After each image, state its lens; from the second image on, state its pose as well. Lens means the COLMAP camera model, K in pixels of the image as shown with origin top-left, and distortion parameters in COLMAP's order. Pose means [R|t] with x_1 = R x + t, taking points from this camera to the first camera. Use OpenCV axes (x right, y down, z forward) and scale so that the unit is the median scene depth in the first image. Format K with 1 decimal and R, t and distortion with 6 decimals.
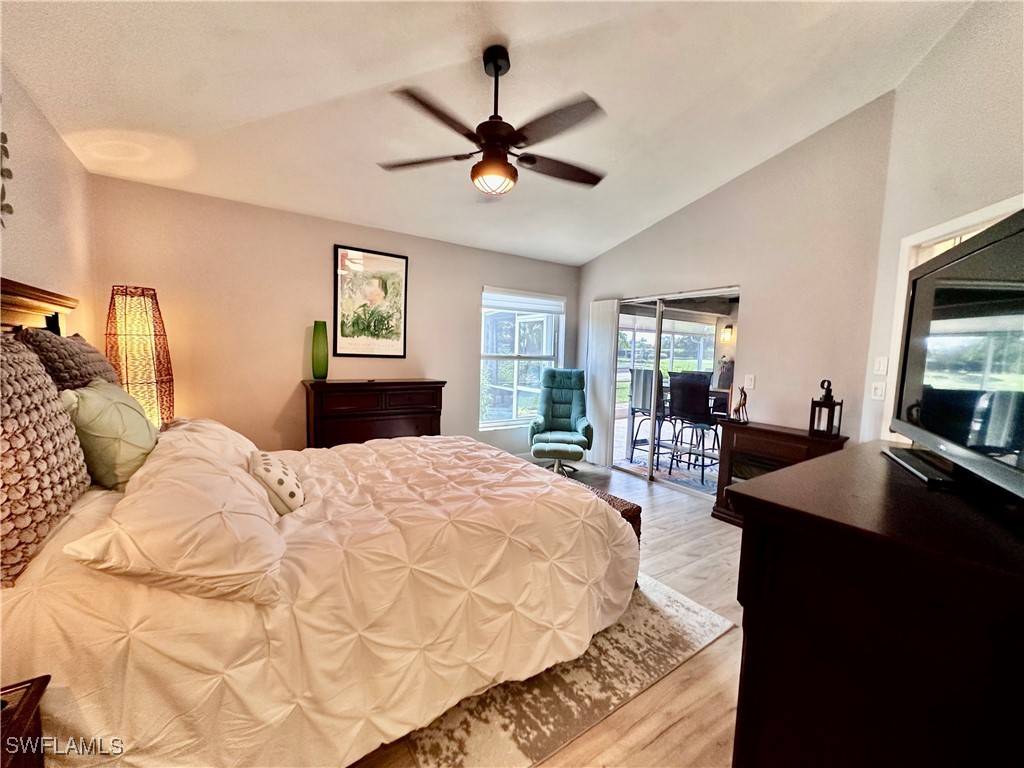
lens RADIAL K [[410.3, 0, 510.5], [0, 410.3, 384.5], [0, 0, 1]] dist [-0.006093, 0.000915]
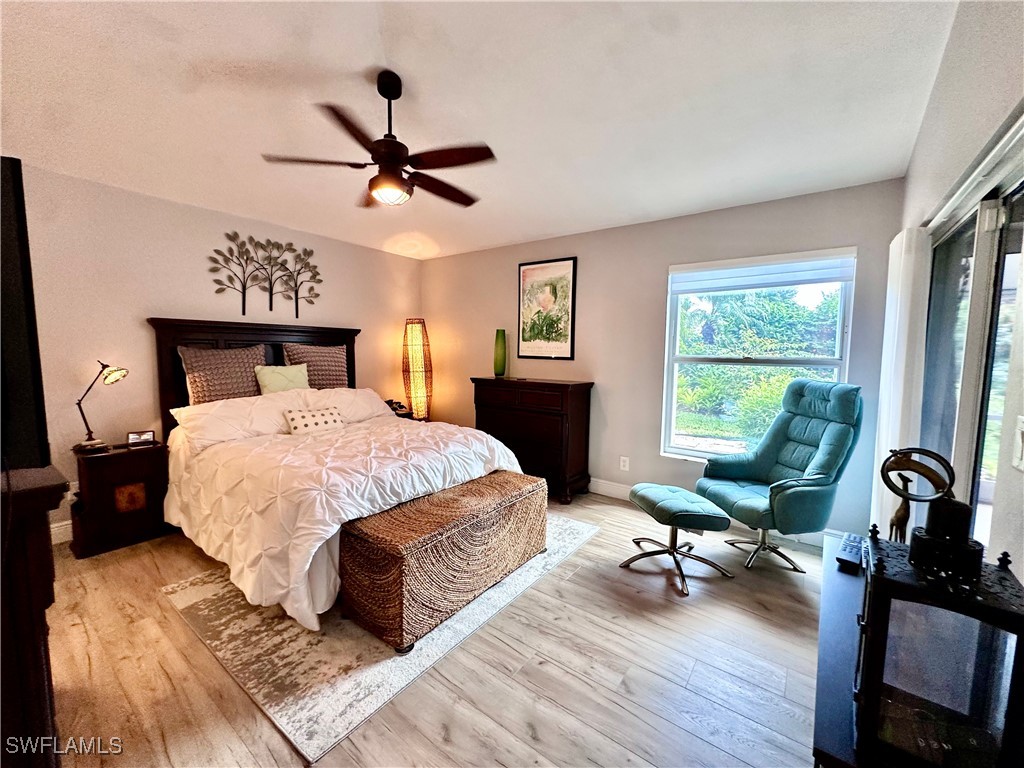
lens RADIAL K [[410.3, 0, 510.0], [0, 410.3, 384.8], [0, 0, 1]] dist [-0.006093, 0.000915]
pose [[0.325481, 0.054134, -0.943998, 0.676325], [-0.079340, 0.996403, 0.029783, -0.024498], [0.942214, 0.065203, 0.328605, 0.581360]]
